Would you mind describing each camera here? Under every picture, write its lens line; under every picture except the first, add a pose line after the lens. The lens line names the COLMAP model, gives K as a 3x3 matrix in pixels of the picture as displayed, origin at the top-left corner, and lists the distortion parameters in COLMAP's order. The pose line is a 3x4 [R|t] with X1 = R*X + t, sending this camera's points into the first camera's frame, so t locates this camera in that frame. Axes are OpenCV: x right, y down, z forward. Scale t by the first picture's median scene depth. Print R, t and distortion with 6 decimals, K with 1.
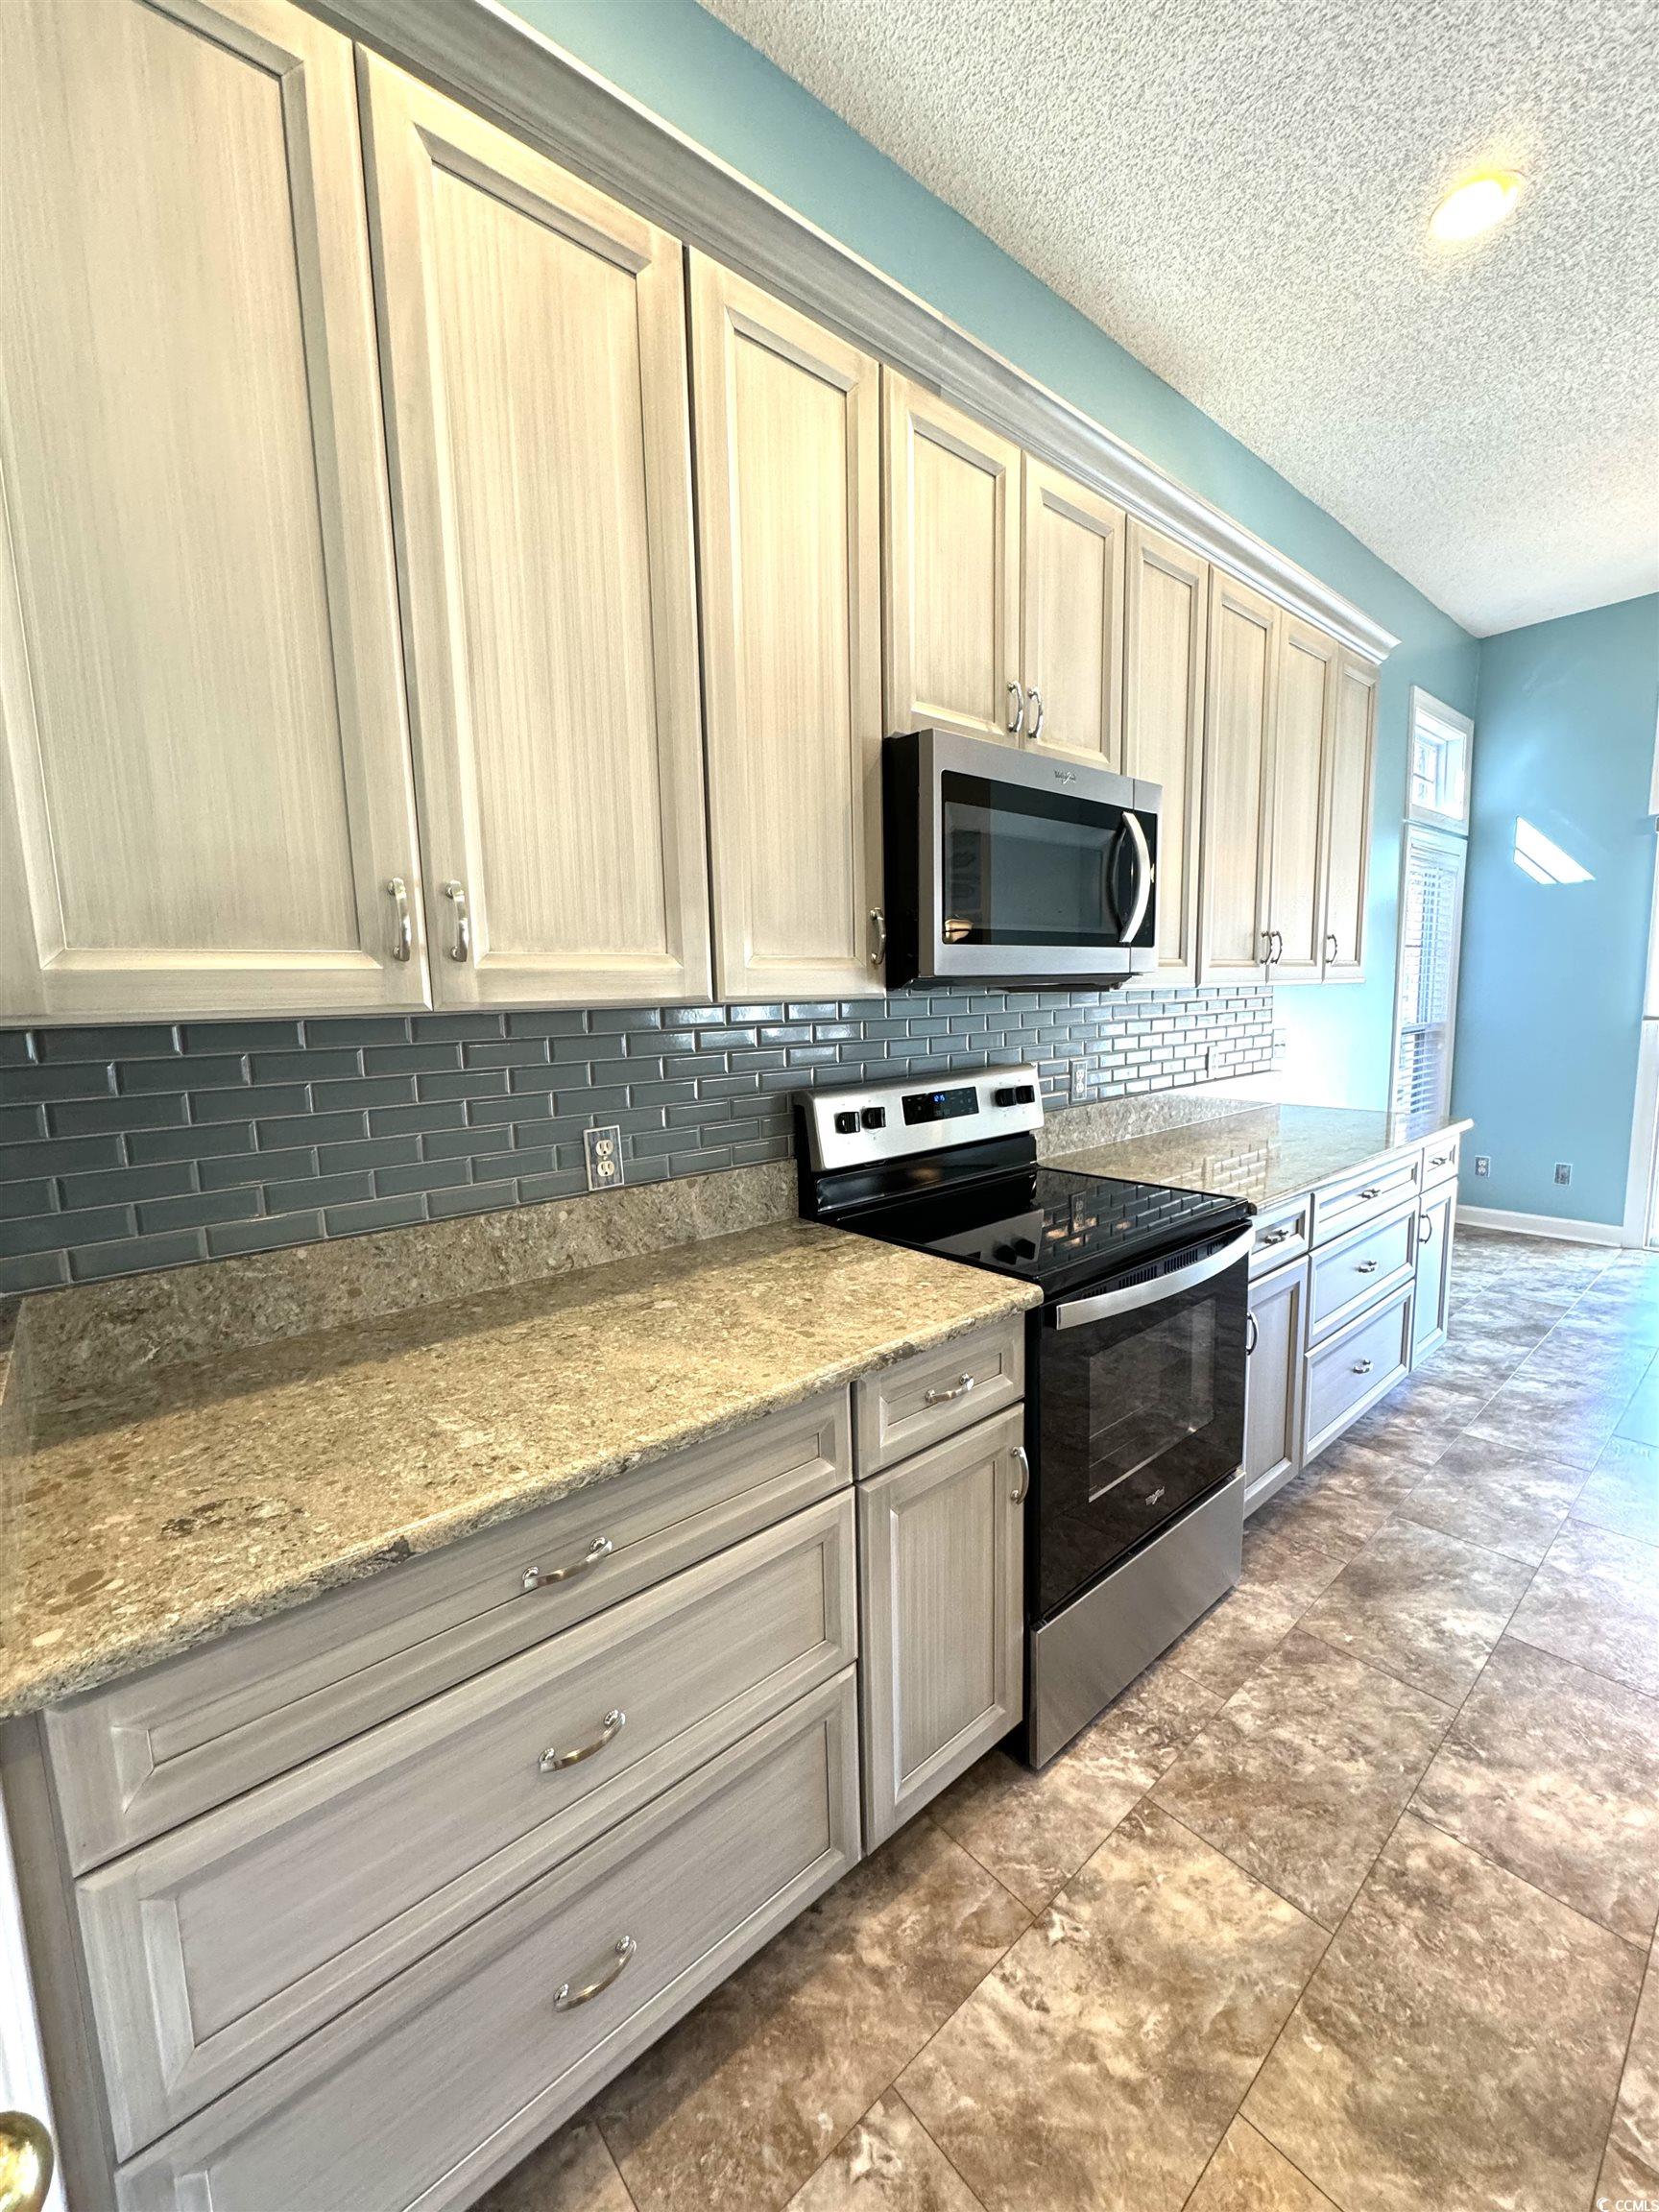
lens RADIAL K [[878.4, 0, 838.0], [0, 878.4, 1107.8], [0, 0, 1]] dist [-0.002801, 0.000937]
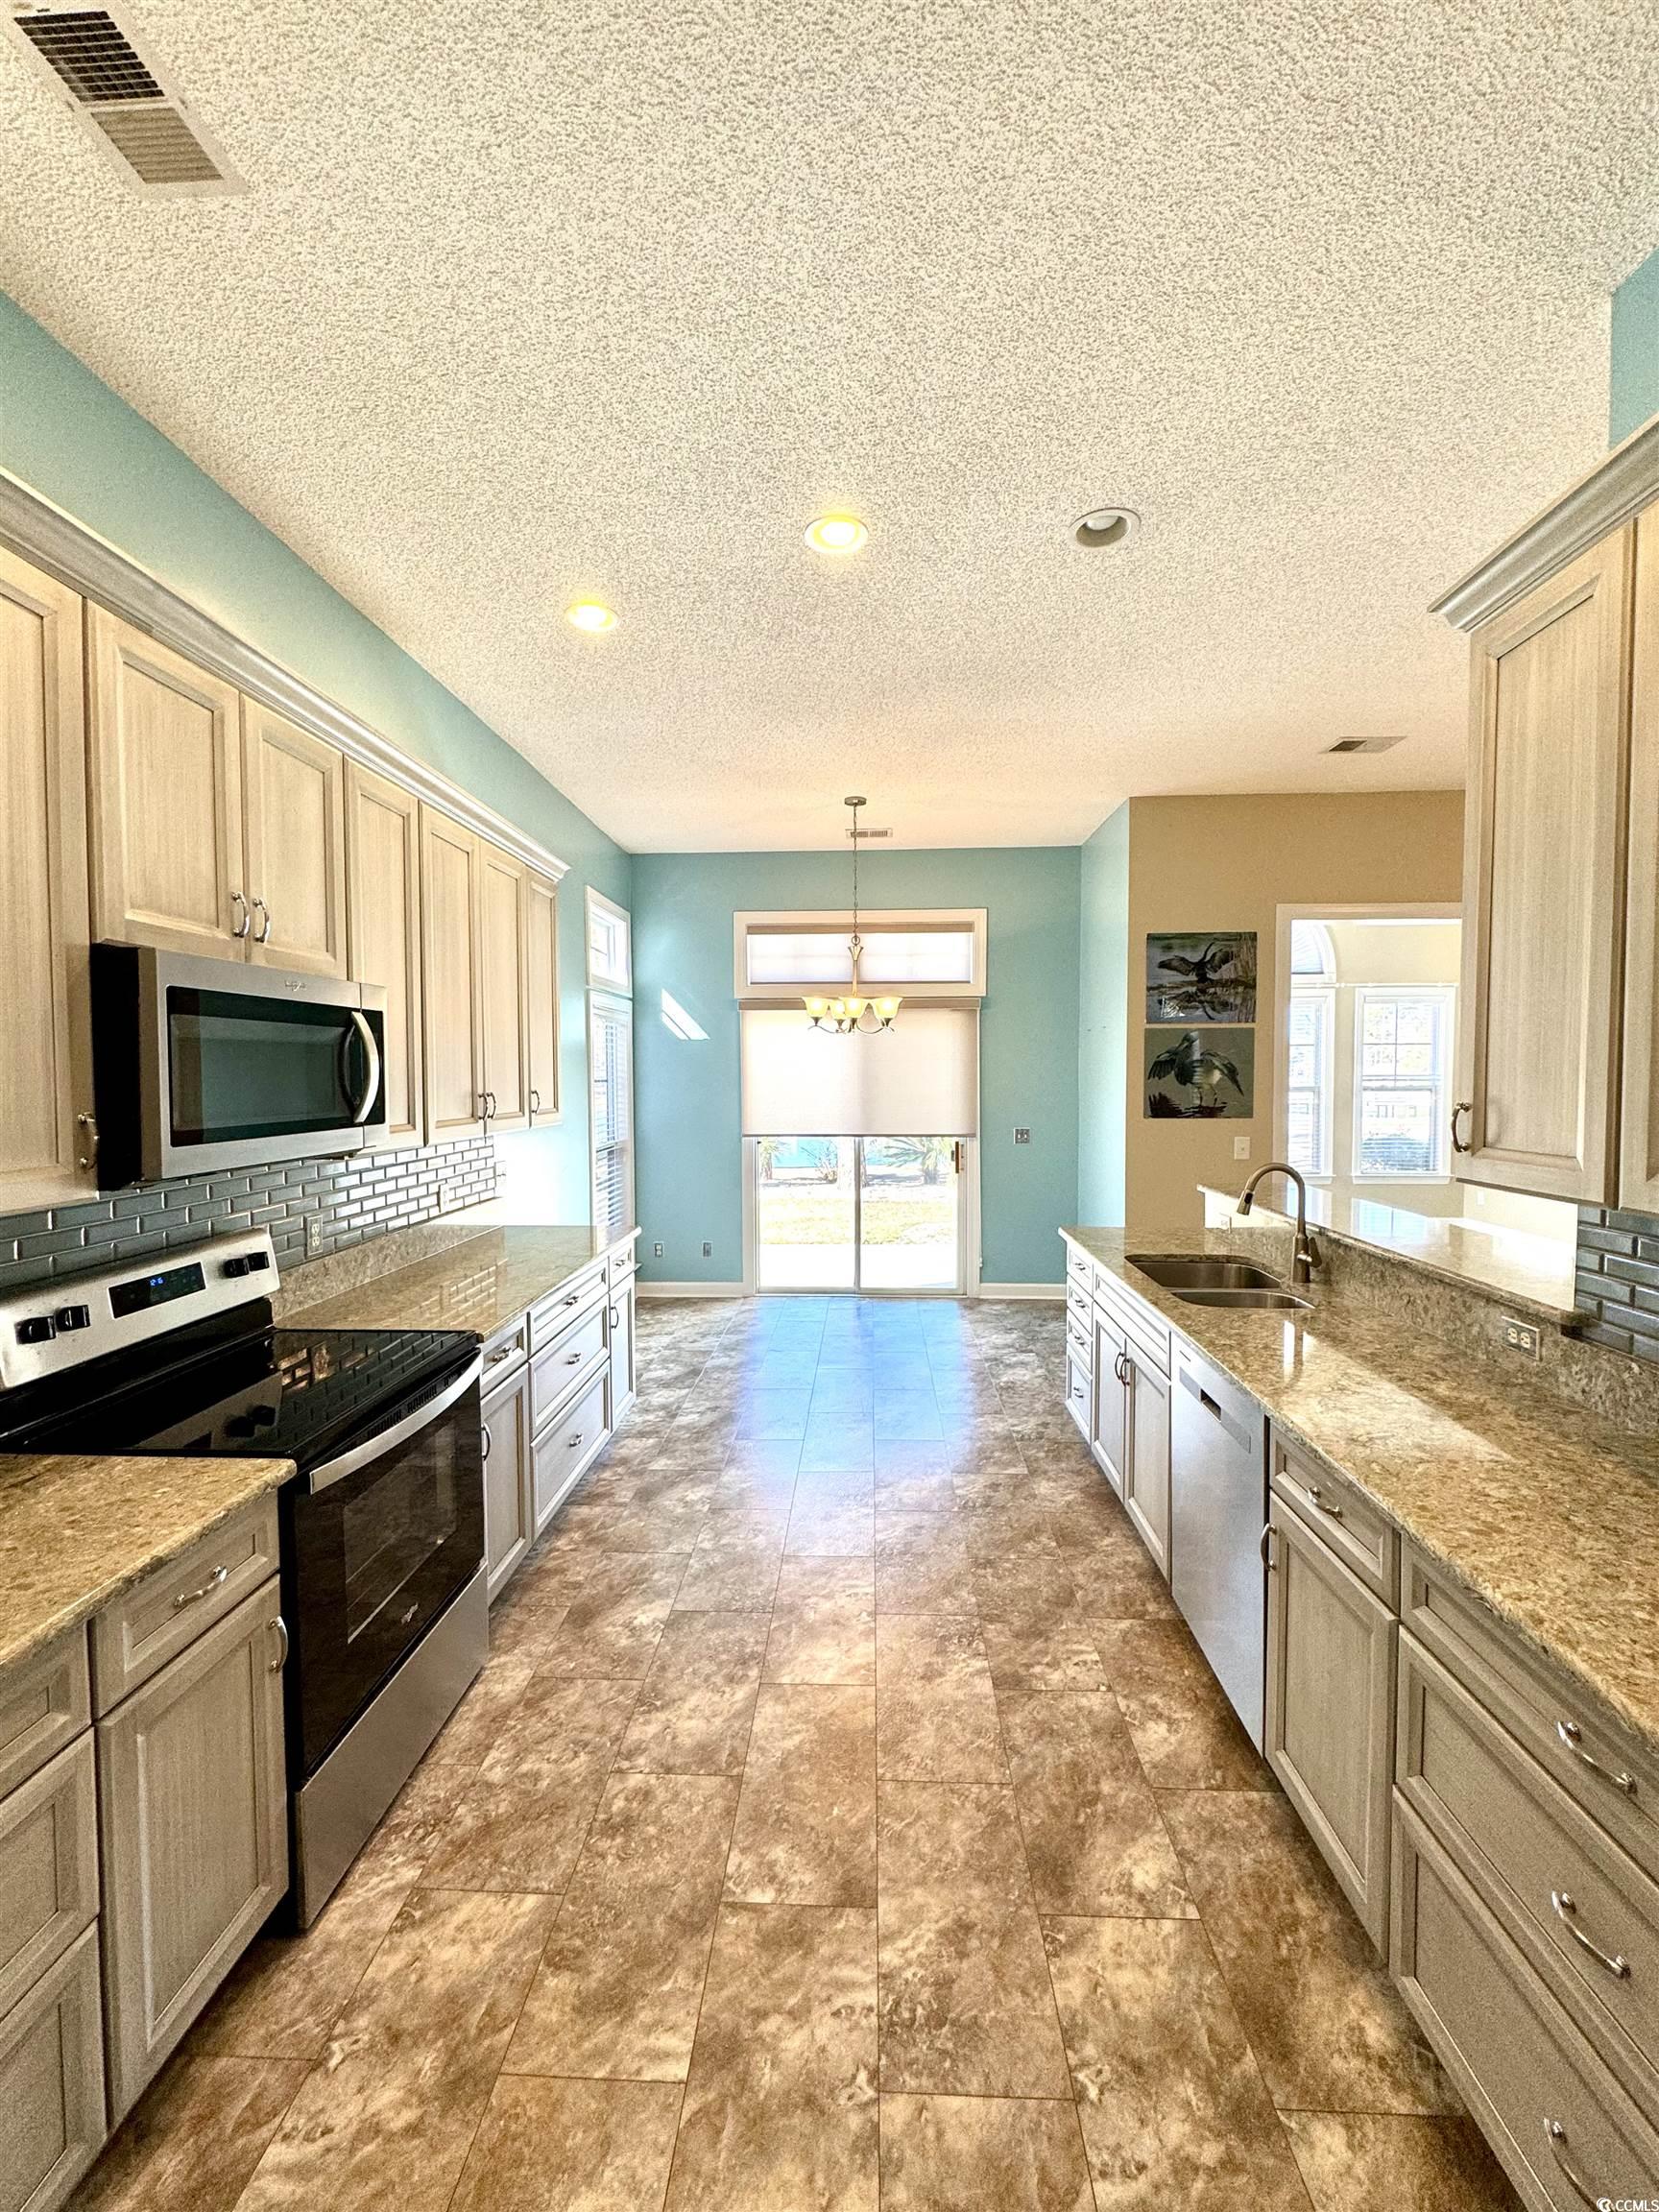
lens RADIAL K [[878.4, 0, 824.8], [0, 878.4, 1107.4], [0, 0, 1]] dist [-0.002801, 0.000937]
pose [[0.691054, -0.006686, 0.722772, -0.088648], [0.081649, 0.994279, -0.068868, -0.092547], [-0.718177, 0.106604, 0.687646, -0.251063]]
